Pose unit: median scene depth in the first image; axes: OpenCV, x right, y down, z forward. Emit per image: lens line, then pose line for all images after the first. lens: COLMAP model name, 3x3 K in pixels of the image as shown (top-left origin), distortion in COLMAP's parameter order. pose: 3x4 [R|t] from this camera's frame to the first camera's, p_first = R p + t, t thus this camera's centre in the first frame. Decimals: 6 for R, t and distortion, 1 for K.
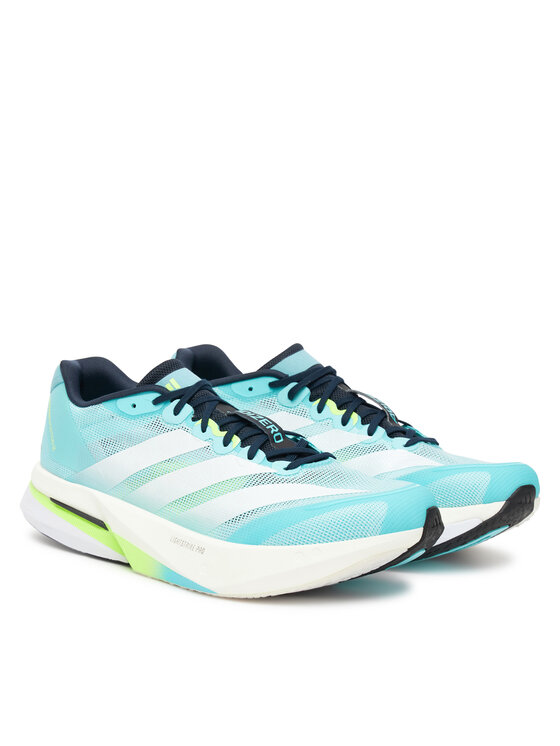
lens RADIAL K [[1901.6, 0, 280.0], [0, 1901.6, 373.0], [0, 0, 1]] dist [0.017243, 0.008650]
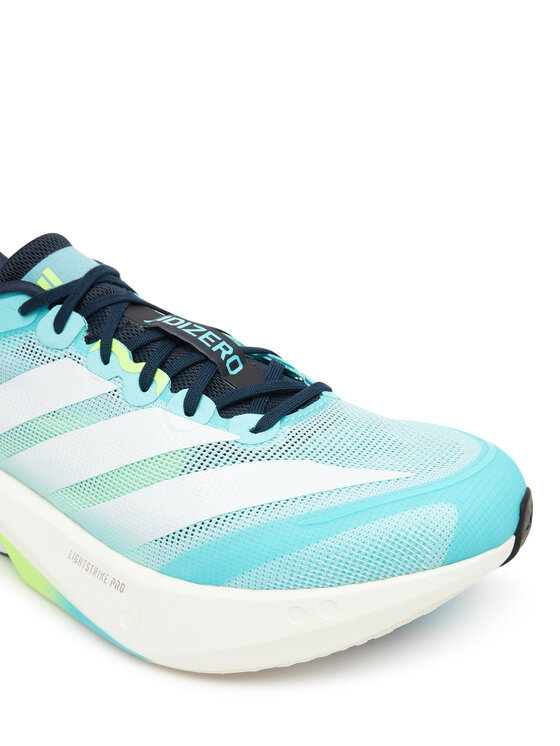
lens RADIAL K [[628.1, 0, 280.0], [0, 628.1, 373.0], [0, 0, 1]] dist [-0.013555, -0.005973]
pose [[0.993130, -0.087365, 0.077850, -0.002239], [0.059756, 0.950632, 0.304512, -0.021849], [-0.100610, -0.297768, 0.949322, 0.813827]]
